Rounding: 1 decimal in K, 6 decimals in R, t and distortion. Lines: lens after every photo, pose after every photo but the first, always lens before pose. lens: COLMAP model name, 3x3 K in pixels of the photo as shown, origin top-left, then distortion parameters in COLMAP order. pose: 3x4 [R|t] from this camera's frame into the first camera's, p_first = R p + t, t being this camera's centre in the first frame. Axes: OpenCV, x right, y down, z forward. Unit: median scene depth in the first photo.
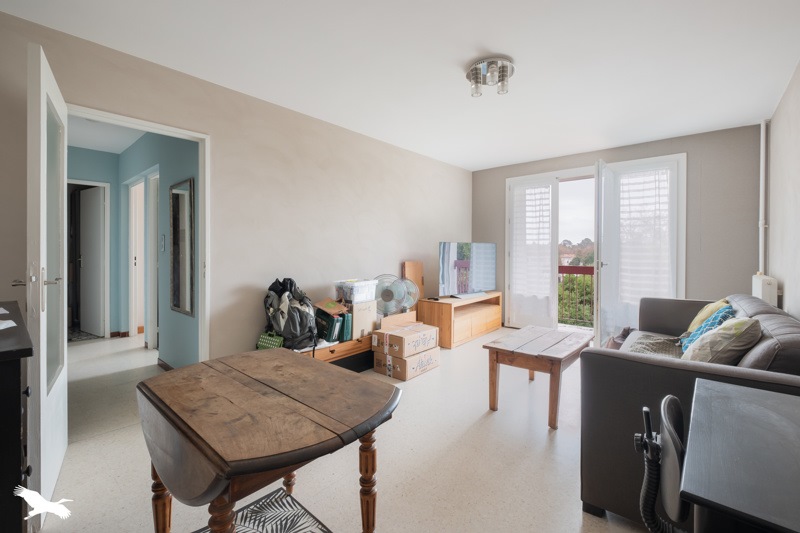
lens RADIAL K [[359.6, 0, 401.5], [0, 359.6, 253.1], [0, 0, 1]] dist [-0.029395, -0.000026]
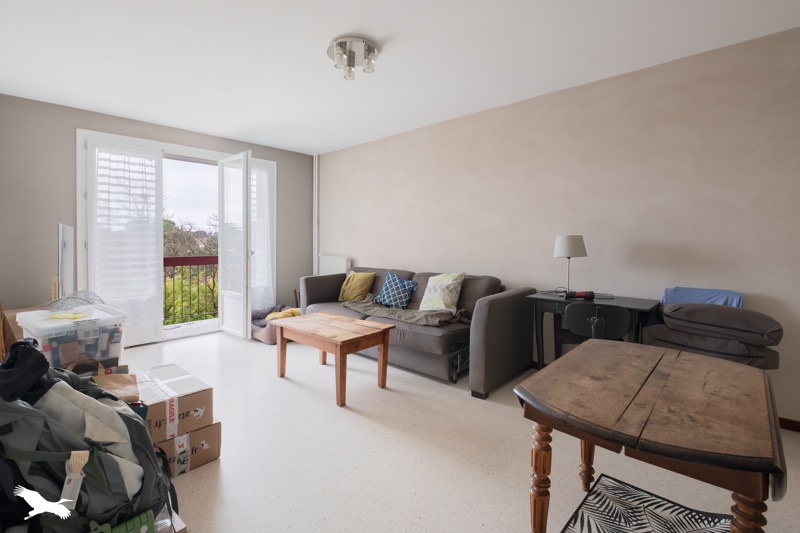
lens RADIAL K [[357.3, 0, 400.4], [0, 357.3, 243.7], [0, 0, 1]] dist [-0.007807, -0.000156]
pose [[0.044809, -0.012643, 0.998916, -0.557148], [0.005656, 0.999907, 0.012402, -0.006725], [-0.998980, 0.005095, 0.044876, 0.657878]]
